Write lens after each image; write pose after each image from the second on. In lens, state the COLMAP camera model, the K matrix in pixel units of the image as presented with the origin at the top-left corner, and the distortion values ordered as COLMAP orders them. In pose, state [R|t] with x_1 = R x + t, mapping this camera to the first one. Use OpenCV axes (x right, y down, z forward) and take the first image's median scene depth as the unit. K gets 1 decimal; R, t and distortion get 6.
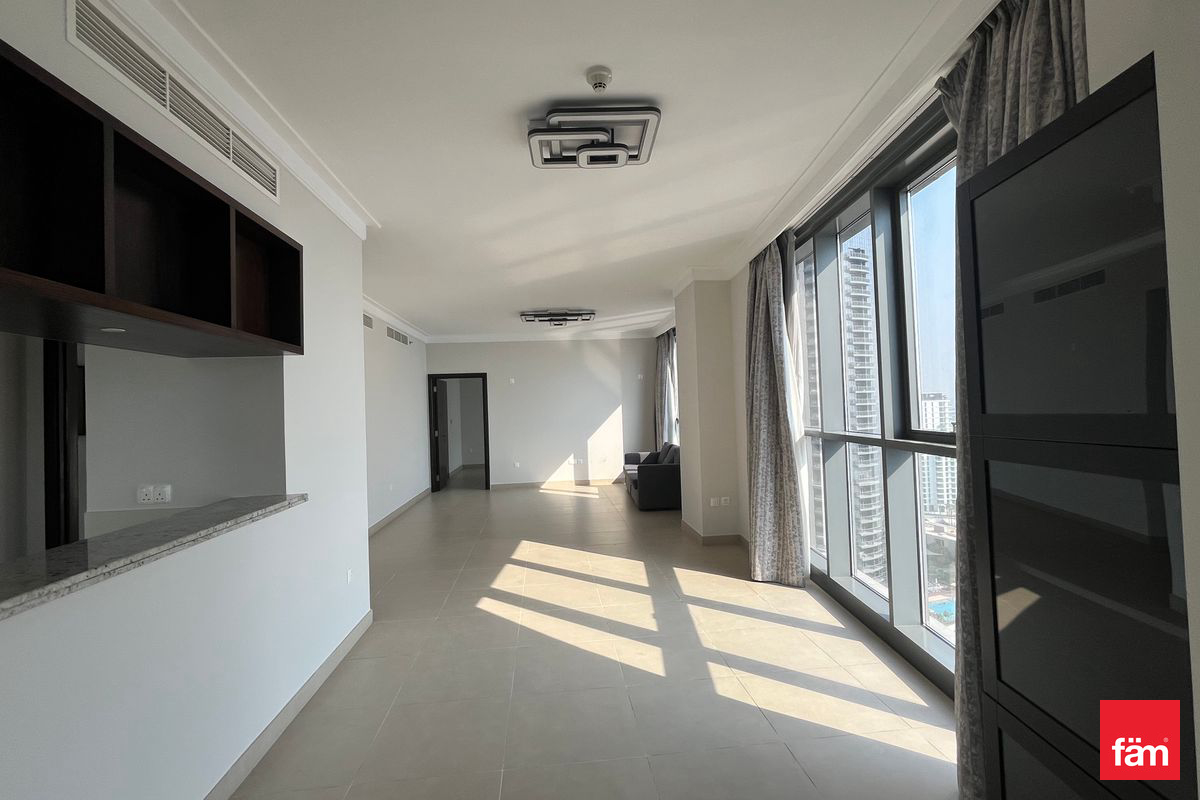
lens RADIAL K [[551.2, 0, 599.5], [0, 551.2, 398.2], [0, 0, 1]] dist [-0.001461, -0.000110]
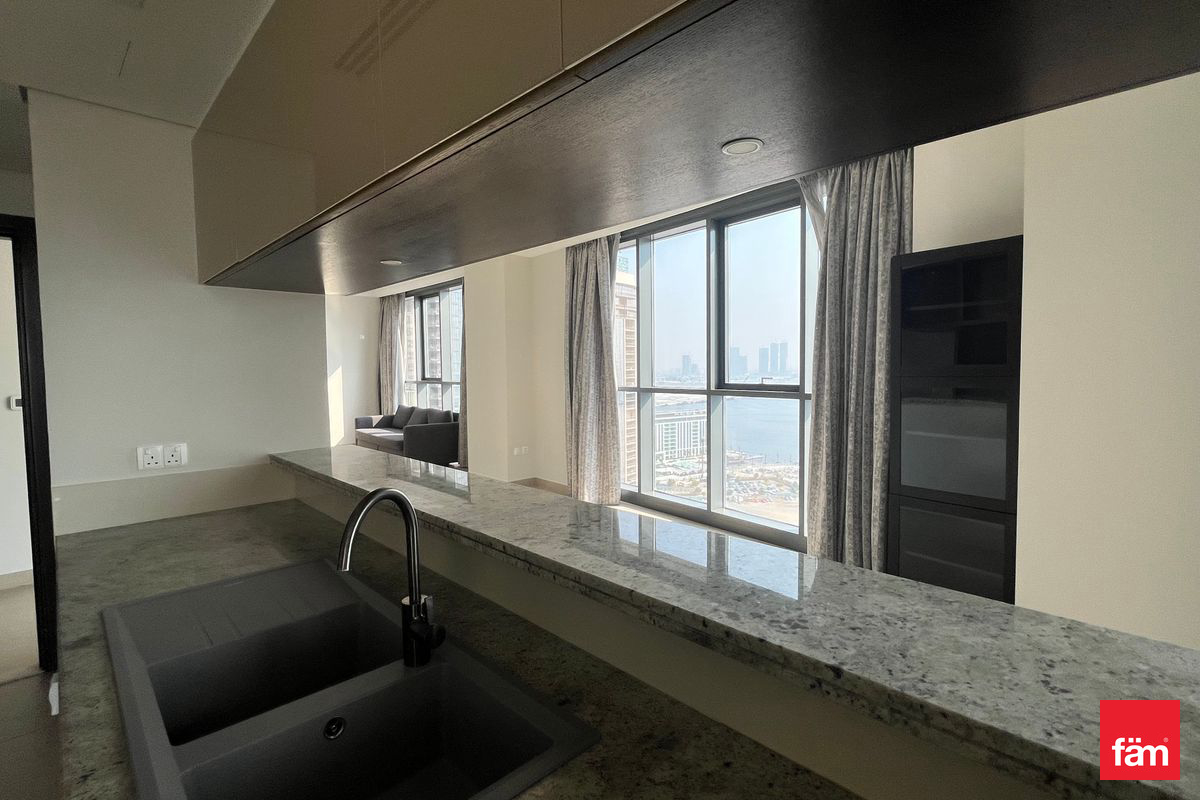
lens RADIAL K [[551.2, 0, 597.5], [0, 551.2, 397.7], [0, 0, 1]] dist [-0.001461, -0.000110]
pose [[0.767806, -0.008167, 0.640631, -0.668746], [-0.026377, 0.998668, 0.044345, 0.037106], [-0.640140, -0.050947, 0.766568, 0.039354]]
